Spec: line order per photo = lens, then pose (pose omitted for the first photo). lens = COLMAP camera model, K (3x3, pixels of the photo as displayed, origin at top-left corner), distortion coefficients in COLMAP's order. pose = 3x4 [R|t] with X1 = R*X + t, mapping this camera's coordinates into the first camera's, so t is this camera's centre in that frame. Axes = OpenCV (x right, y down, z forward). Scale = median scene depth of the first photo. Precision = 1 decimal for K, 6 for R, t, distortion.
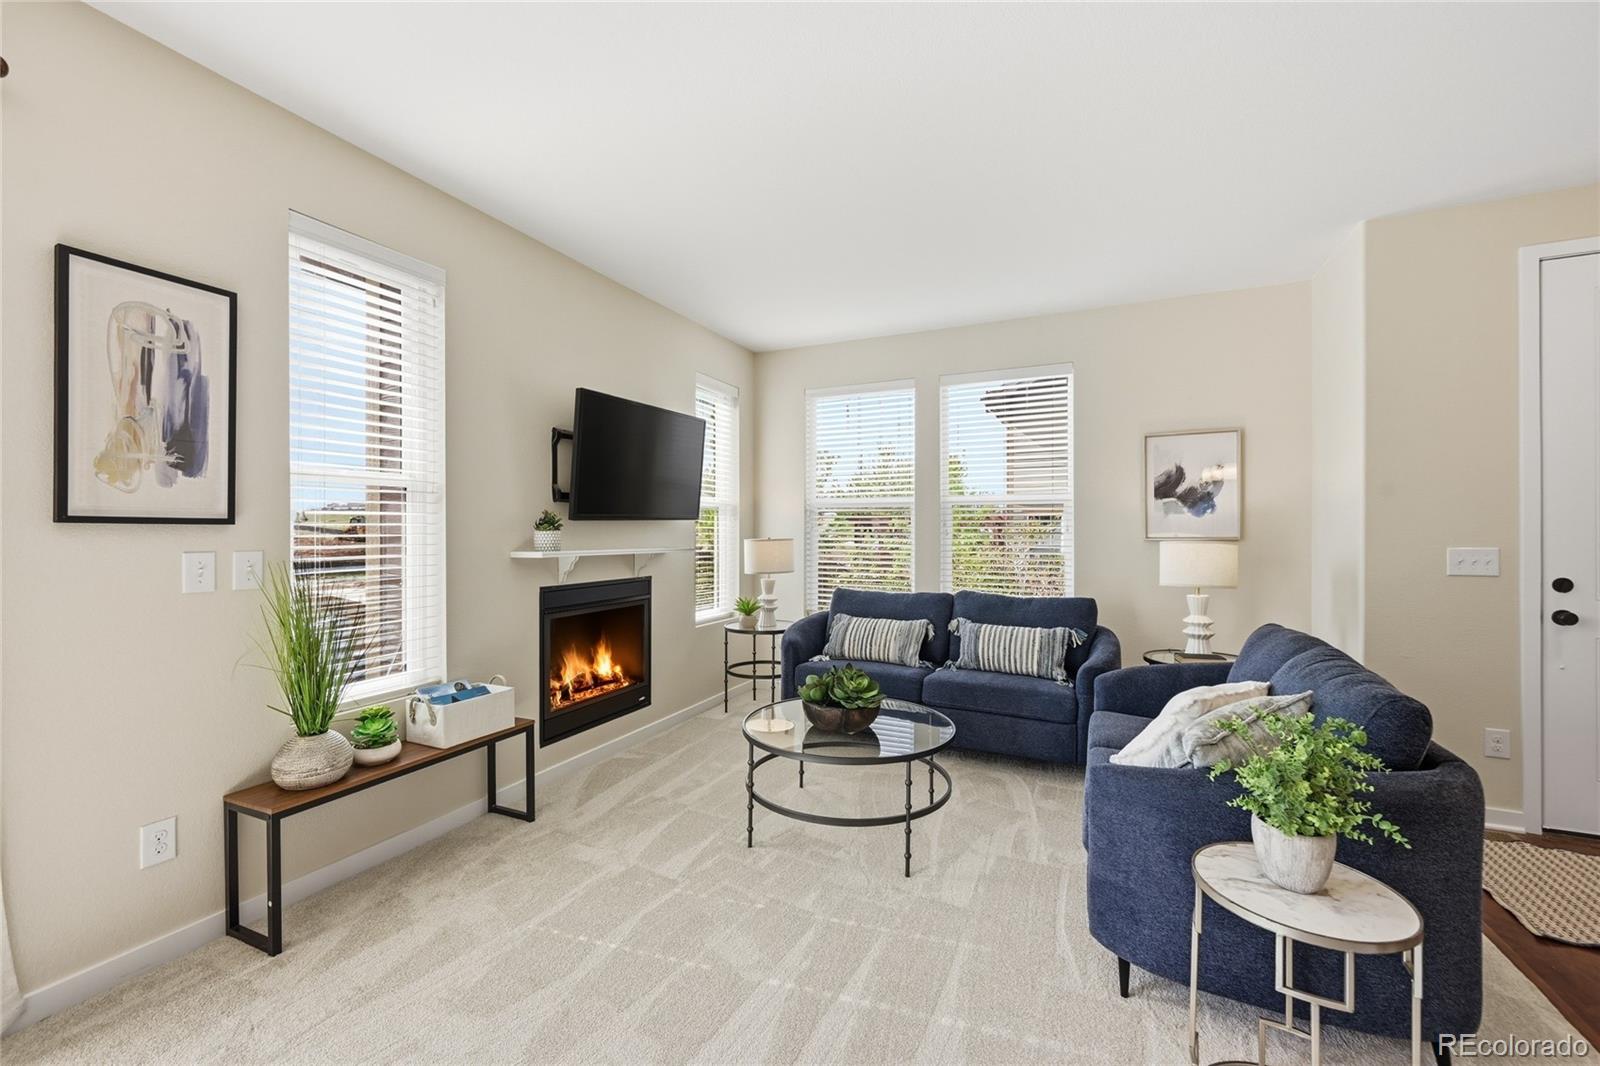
lens RADIAL K [[636.7, 0, 793.4], [0, 636.7, 530.1], [0, 0, 1]] dist [-0.002149, 0.000939]
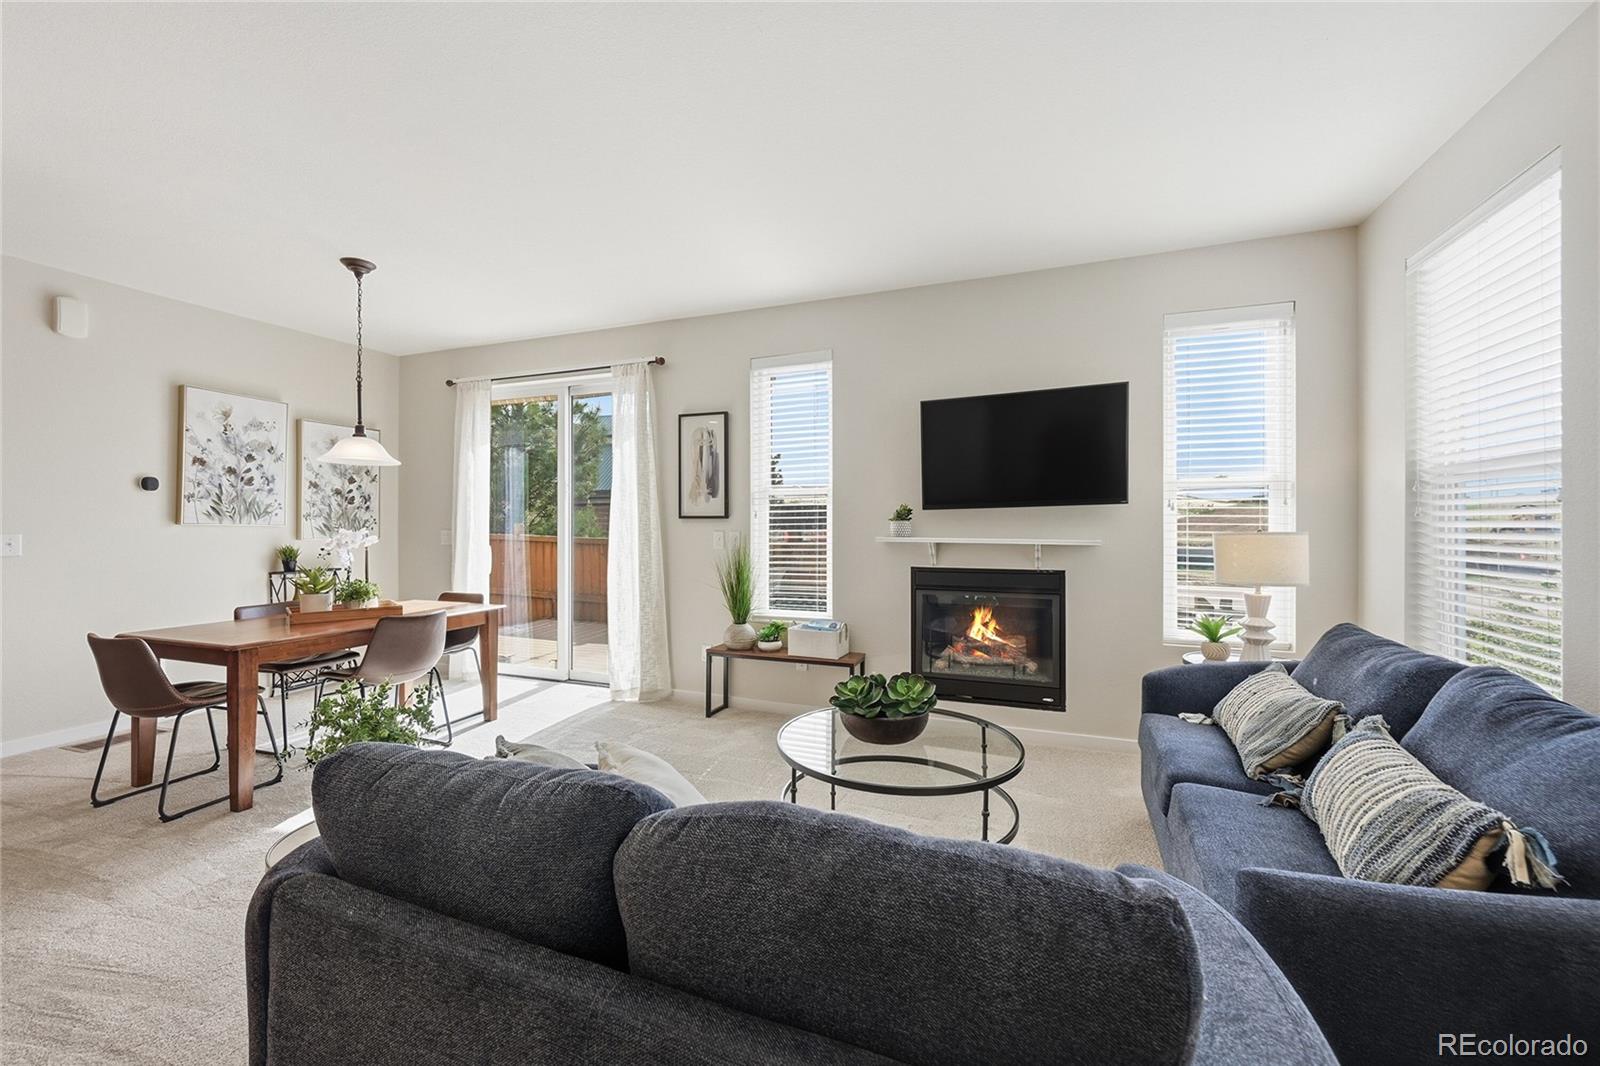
lens RADIAL K [[636.7, 0, 808.6], [0, 636.7, 529.2], [0, 0, 1]] dist [-0.002149, 0.000939]
pose [[0.073814, 0.005605, -0.997256, 0.833373], [0.001421, 0.999983, 0.005725, 0.009527], [0.997271, -0.001840, 0.073805, 0.720093]]
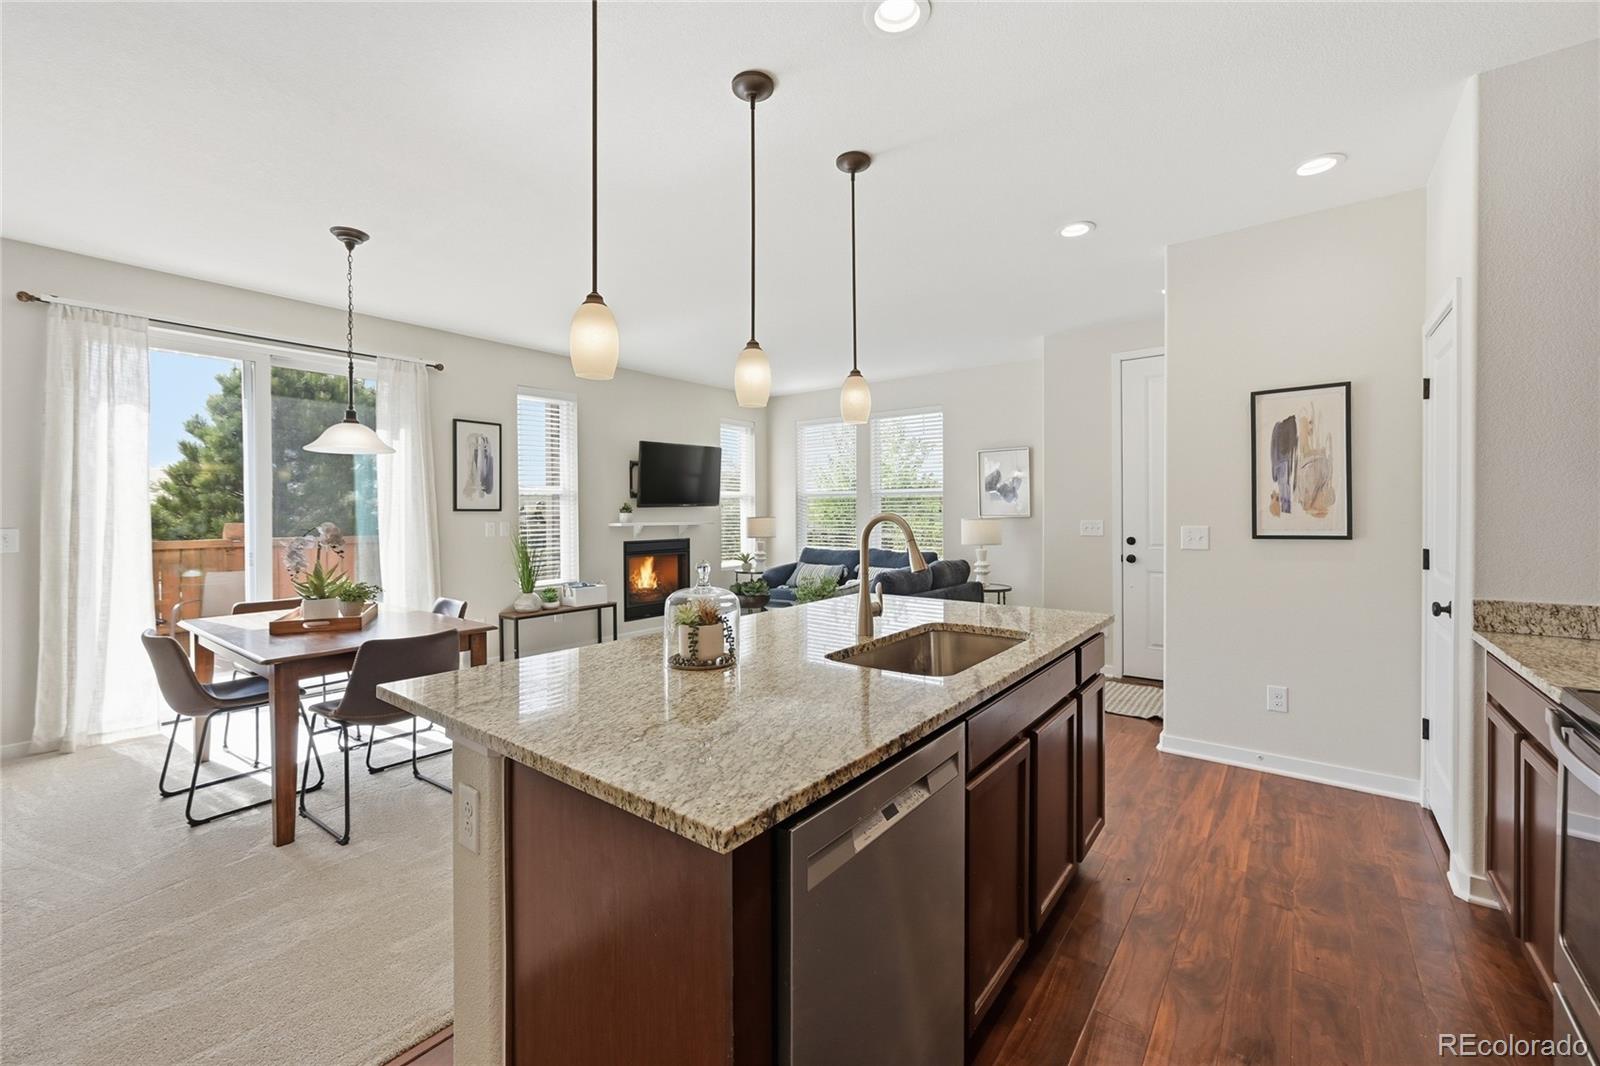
lens RADIAL K [[636.7, 0, 791.5], [0, 636.7, 513.2], [0, 0, 1]] dist [-0.002149, 0.000939]
pose [[0.974598, -0.003843, -0.223929, 0.573441], [0.005026, 0.999976, 0.004716, -0.004687], [0.223906, -0.005722, 0.974594, -0.843895]]
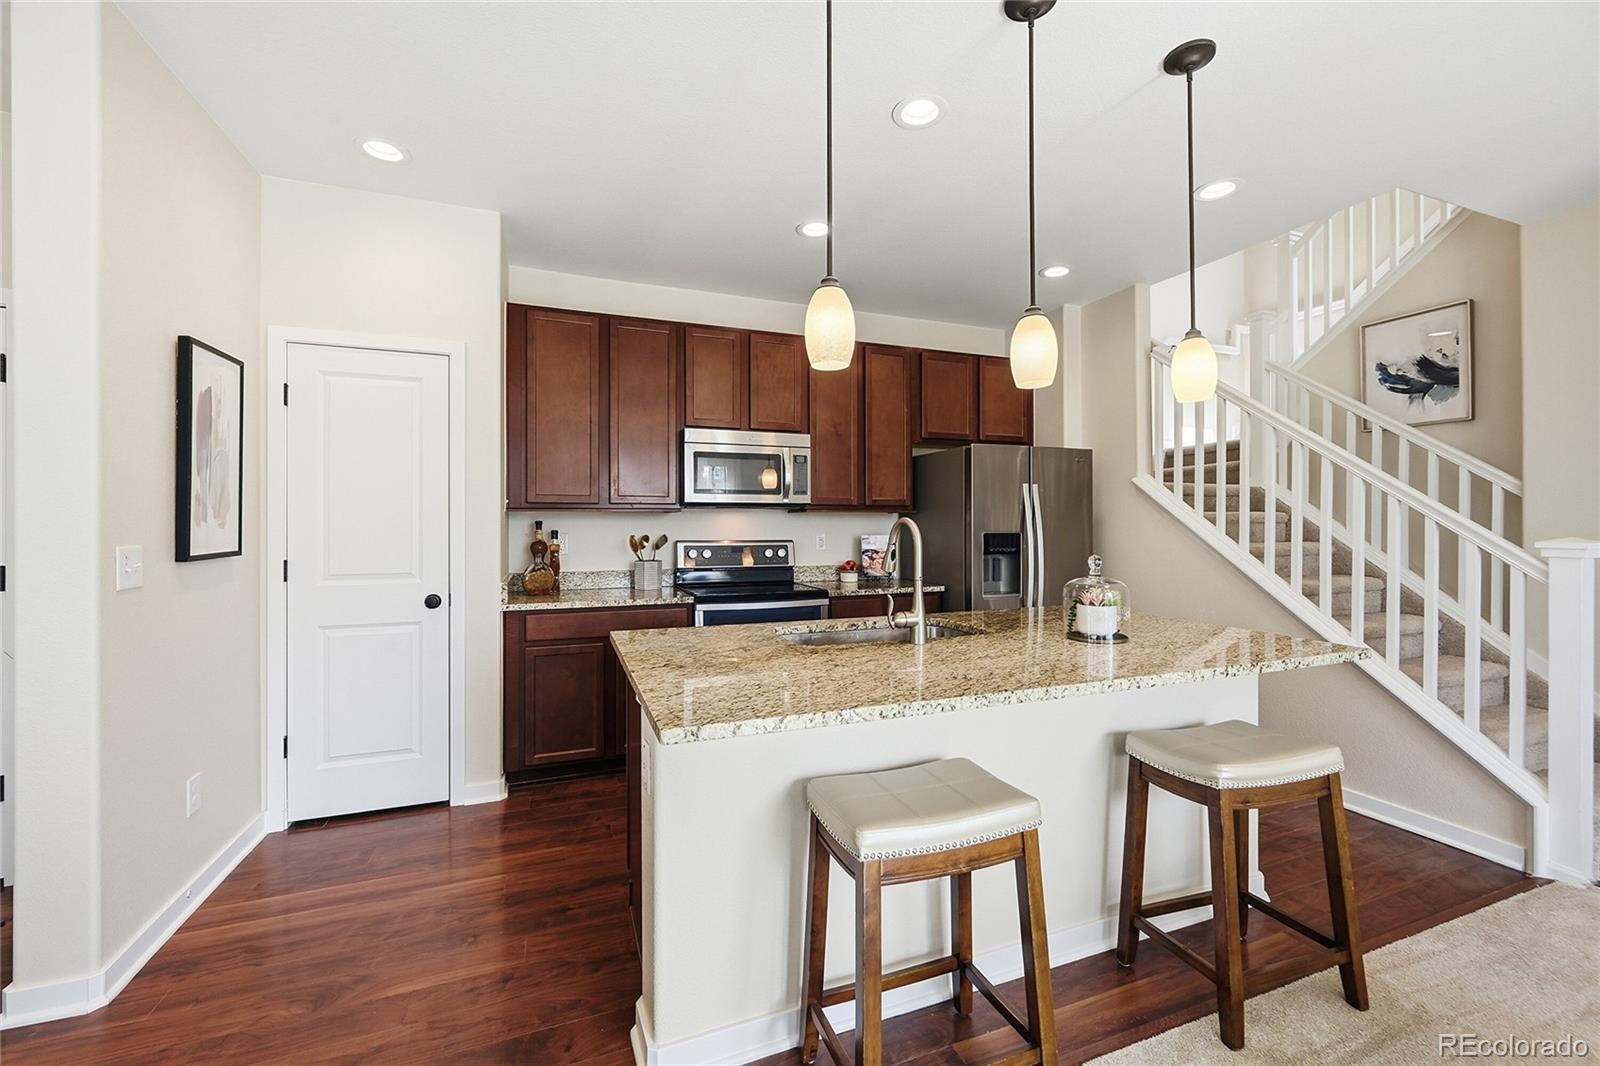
lens RADIAL K [[636.7, 0, 796.3], [0, 636.7, 522.5], [0, 0, 1]] dist [-0.002149, 0.000939]
pose [[-0.719010, 0.001102, 0.694999, 0.154149], [-0.000409, 0.999998, -0.002009, 0.005423], [-0.694999, -0.001728, -0.719008, 0.338245]]
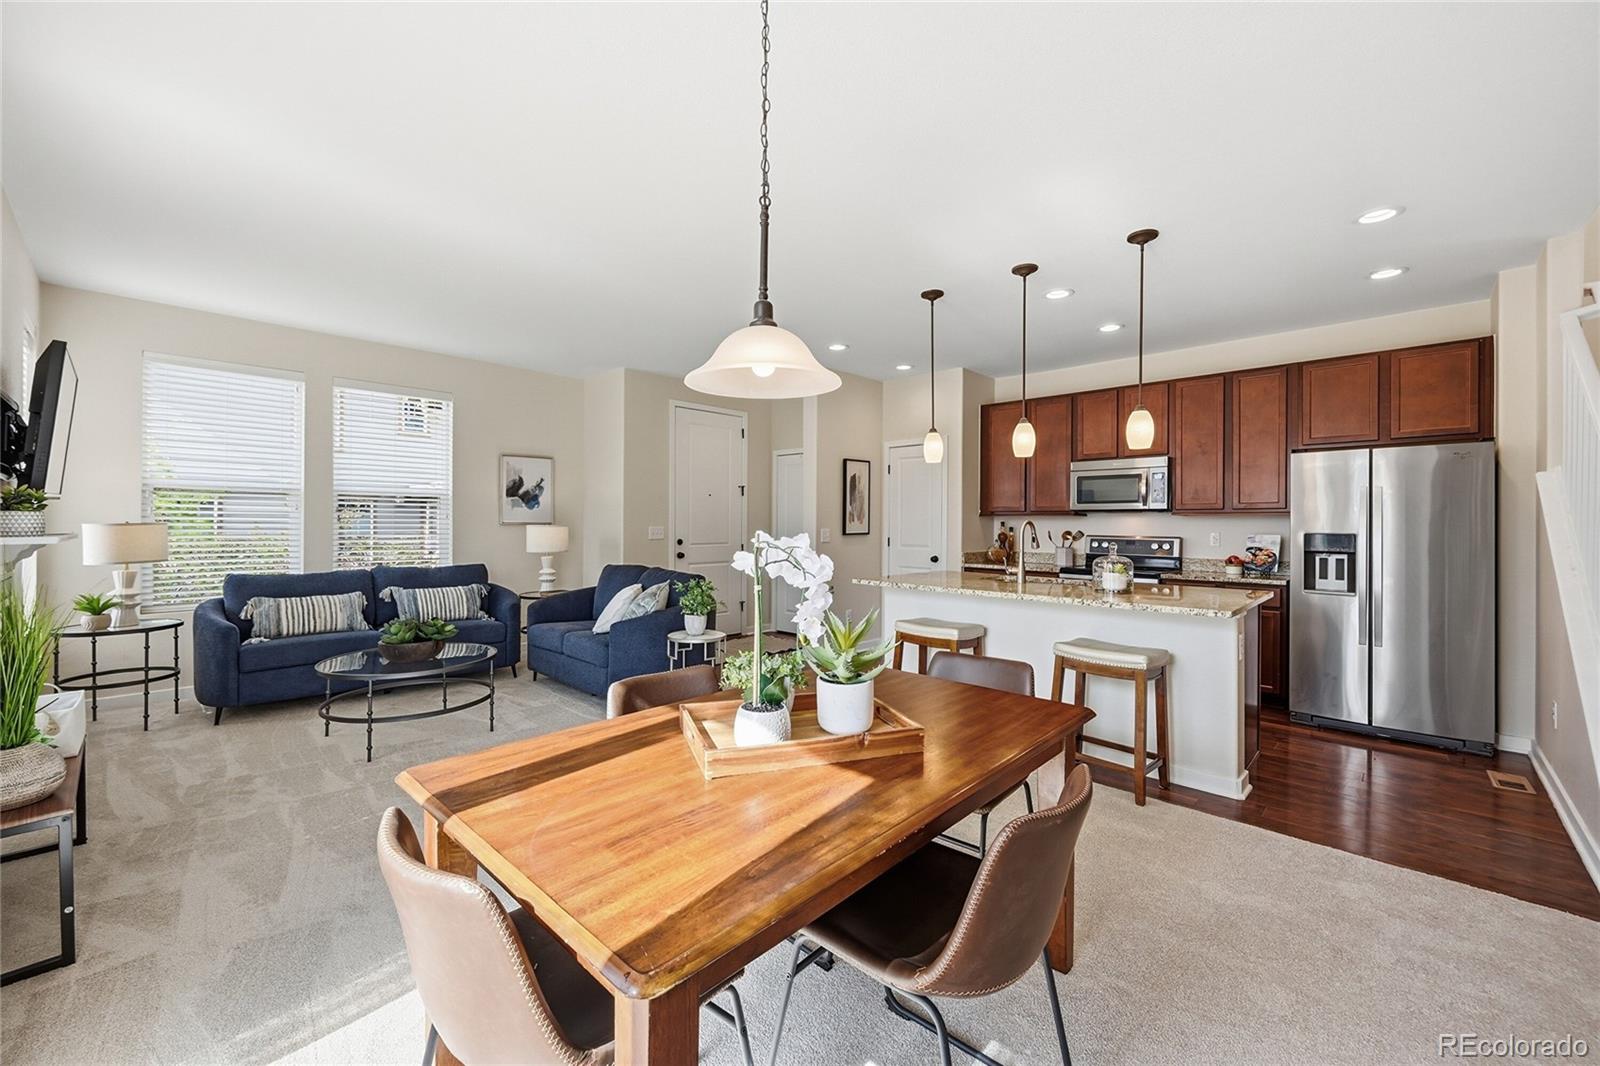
lens RADIAL K [[636.7, 0, 805.3], [0, 636.7, 523.5], [0, 0, 1]] dist [-0.002149, 0.000939]
pose [[0.313306, 0.000606, 0.949652, -0.818184], [-0.007710, 0.999968, 0.001905, 0.007277], [-0.949621, -0.007919, 0.313301, -0.188645]]
